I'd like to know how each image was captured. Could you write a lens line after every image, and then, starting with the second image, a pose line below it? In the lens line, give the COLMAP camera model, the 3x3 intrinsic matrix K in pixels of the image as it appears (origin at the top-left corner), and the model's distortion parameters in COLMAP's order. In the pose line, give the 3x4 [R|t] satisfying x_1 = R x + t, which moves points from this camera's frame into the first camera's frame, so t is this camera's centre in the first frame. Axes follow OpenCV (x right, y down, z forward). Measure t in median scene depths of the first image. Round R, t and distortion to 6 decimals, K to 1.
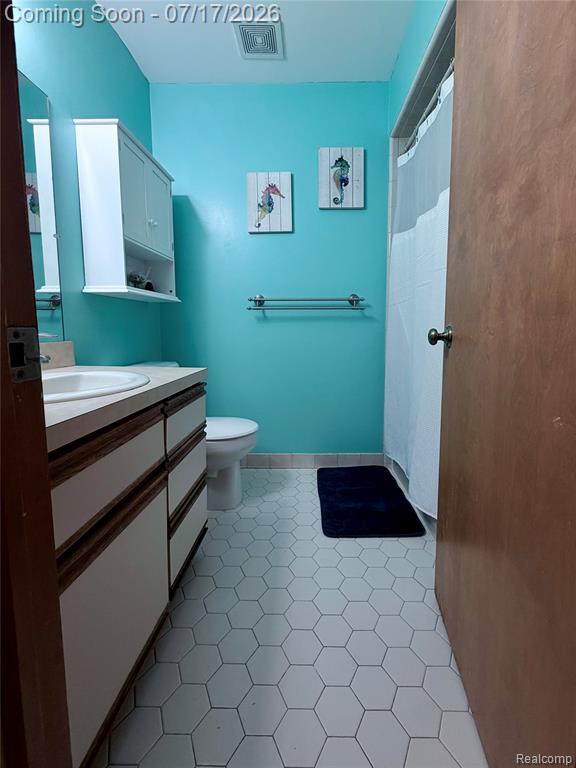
lens RADIAL K [[318.9, 0, 323.7], [0, 318.9, 350.3], [0, 0, 1]] dist [-0.000851, 0.000301]
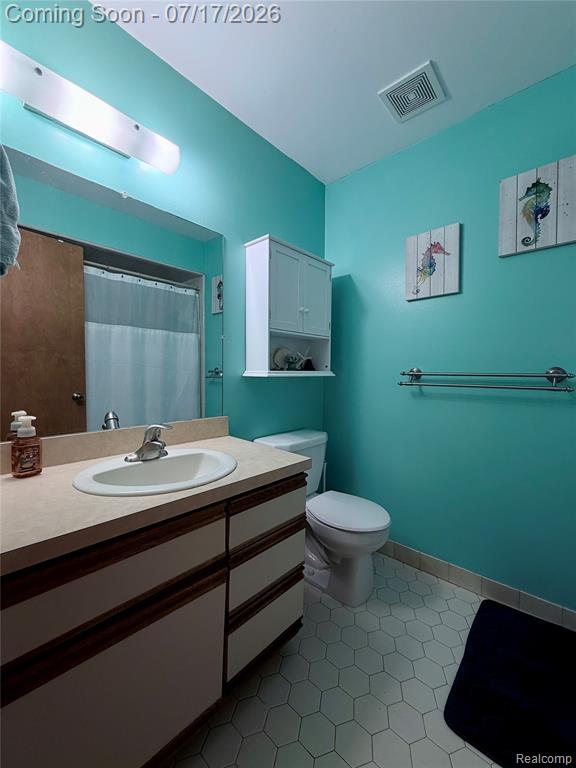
lens RADIAL K [[310.1, 0, 288.0], [0, 310.1, 384.0], [0, 0, 1]] dist [-0.002494, 0.000004]
pose [[0.741031, 0.036585, -0.670473, 0.131138], [-0.078293, 0.996411, -0.032161, -0.084836], [0.666891, 0.076326, 0.741236, 0.146556]]
